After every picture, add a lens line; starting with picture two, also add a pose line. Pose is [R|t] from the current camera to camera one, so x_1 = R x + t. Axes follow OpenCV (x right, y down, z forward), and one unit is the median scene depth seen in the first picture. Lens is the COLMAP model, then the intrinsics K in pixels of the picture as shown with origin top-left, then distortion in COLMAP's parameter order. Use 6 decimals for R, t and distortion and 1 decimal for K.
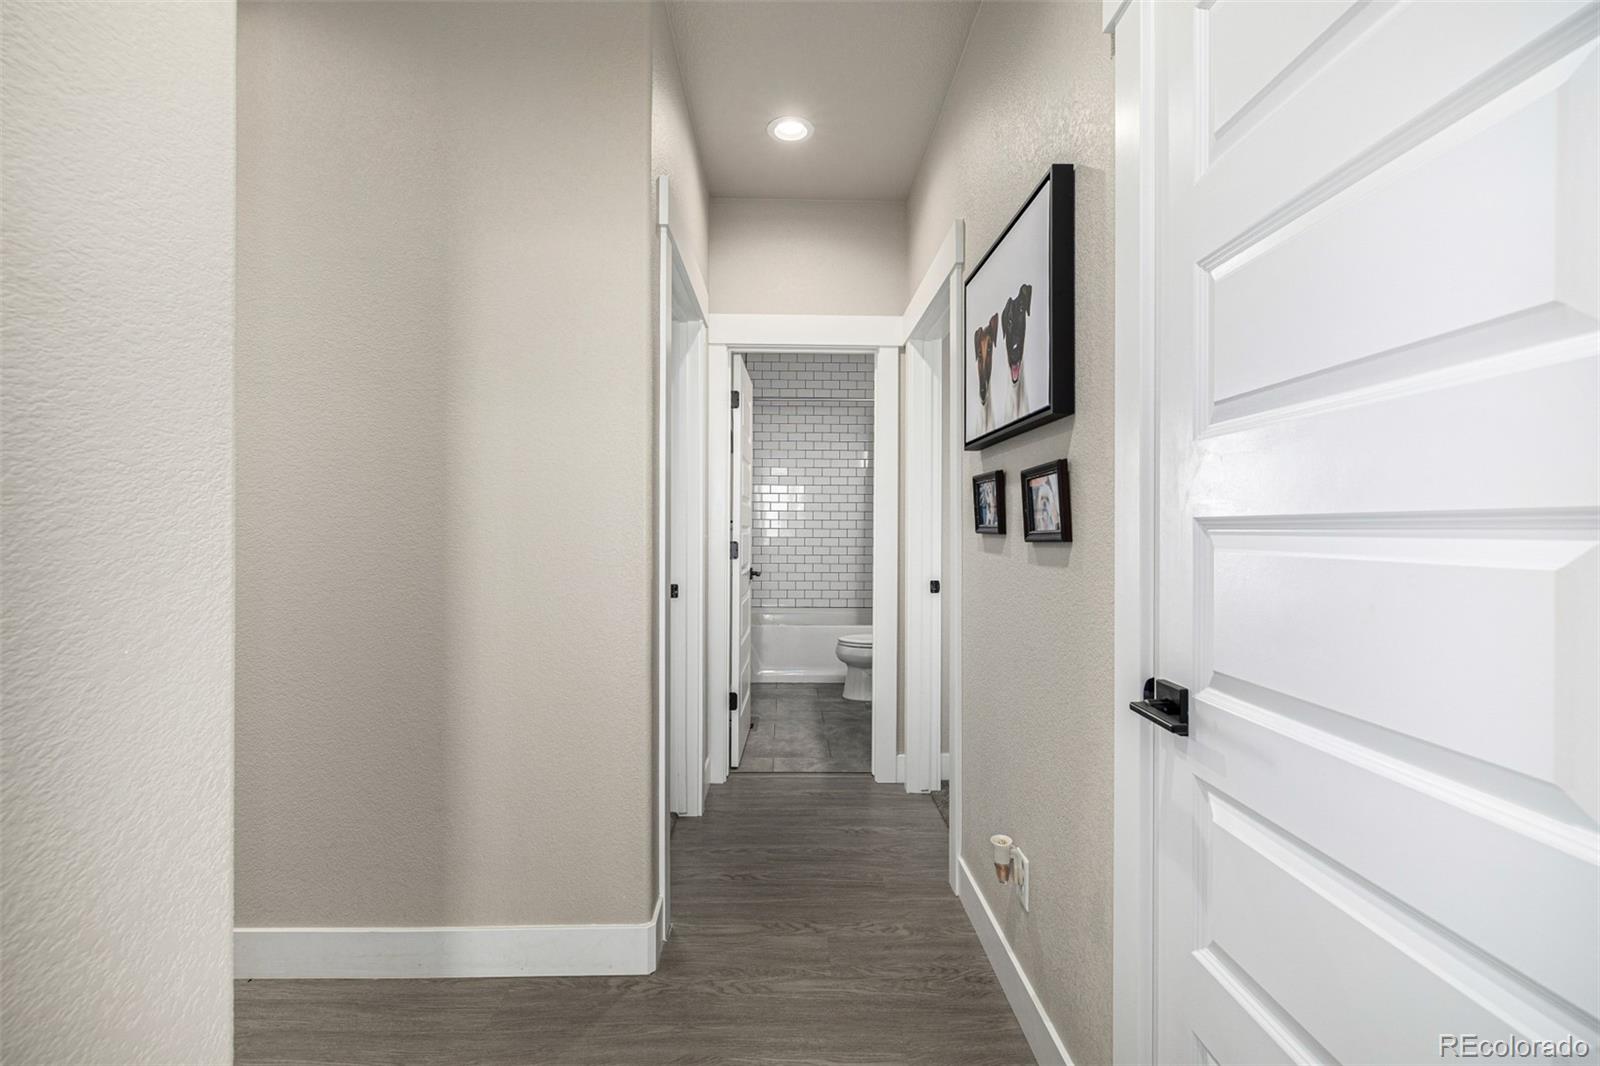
lens RADIAL K [[672.4, 0, 801.4], [0, 672.4, 533.1], [0, 0, 1]] dist [0.003542, 0.000041]
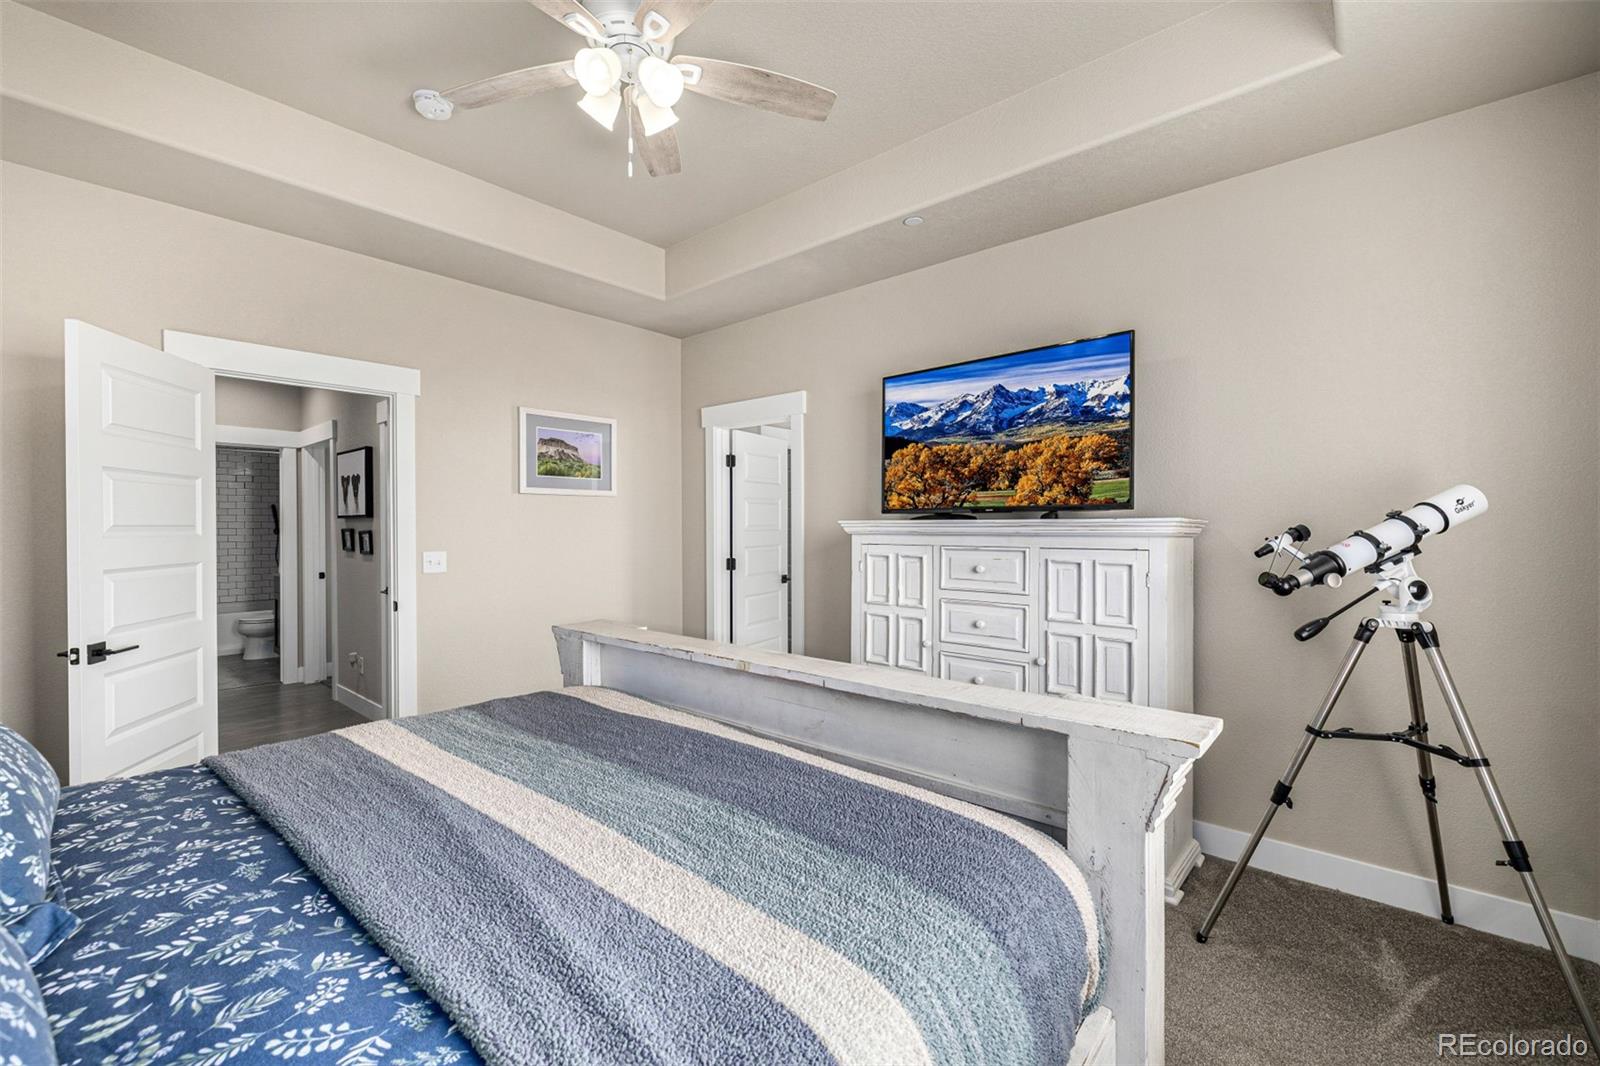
lens RADIAL K [[672.4, 0, 787.7], [0, 672.4, 534.0], [0, 0, 1]] dist [0.003542, 0.000041]
pose [[0.683380, -0.013528, 0.729938, -0.476879], [0.008859, 0.999908, 0.010237, -0.075806], [-0.730009, -0.000529, 0.683437, -2.082086]]
